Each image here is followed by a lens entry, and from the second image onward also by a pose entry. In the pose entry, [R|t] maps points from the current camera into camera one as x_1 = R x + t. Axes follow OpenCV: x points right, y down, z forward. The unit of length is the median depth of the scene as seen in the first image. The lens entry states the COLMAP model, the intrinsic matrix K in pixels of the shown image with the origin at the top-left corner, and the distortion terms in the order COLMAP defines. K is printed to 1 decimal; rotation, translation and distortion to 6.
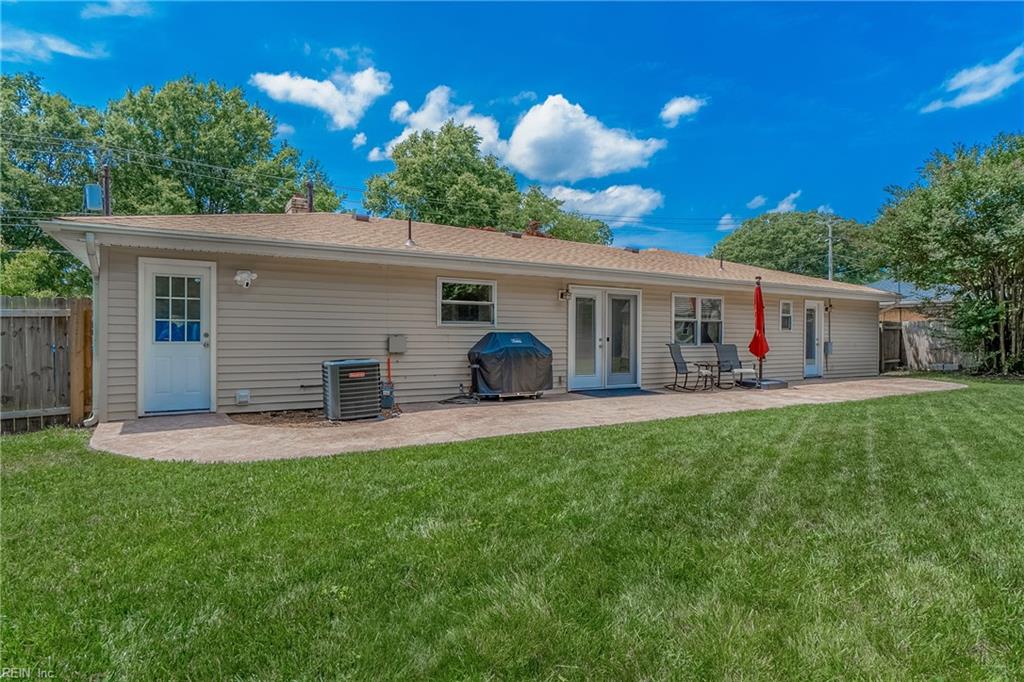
lens RADIAL K [[557.2, 0, 511.9], [0, 557.2, 345.6], [0, 0, 1]] dist [-0.020218, -0.000479]
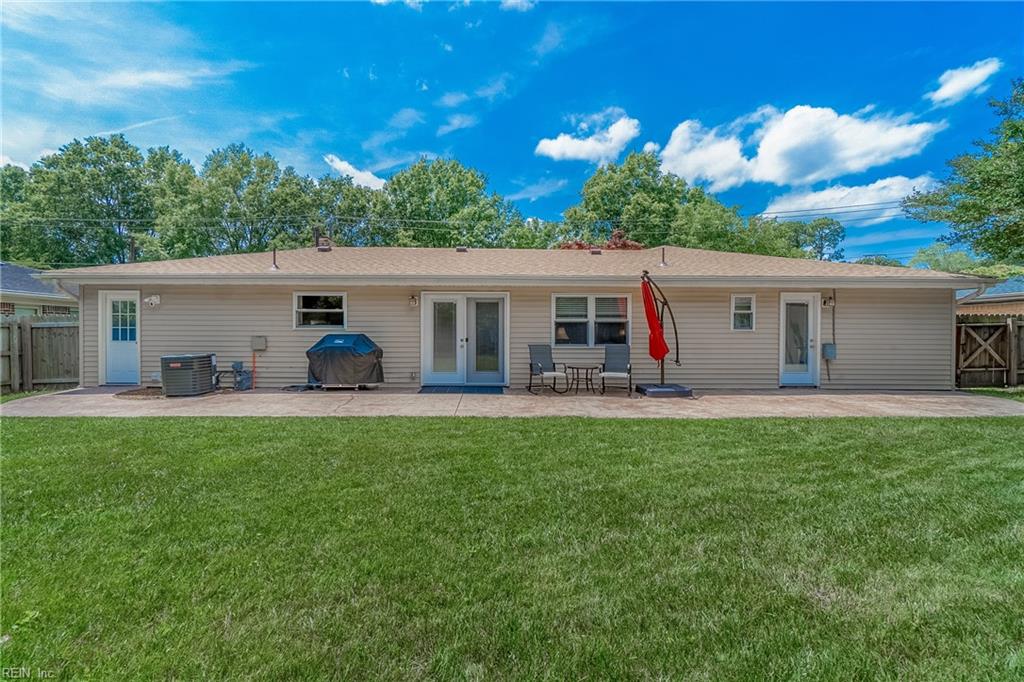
lens RADIAL K [[446.6, 0, 510.3], [0, 446.6, 332.5], [0, 0, 1]] dist [-0.009136, -0.000146]
pose [[0.862163, -0.002923, -0.506622, 0.644554], [-0.006977, 0.999820, -0.017642, -0.010155], [0.506583, 0.018745, 0.861988, 0.278019]]
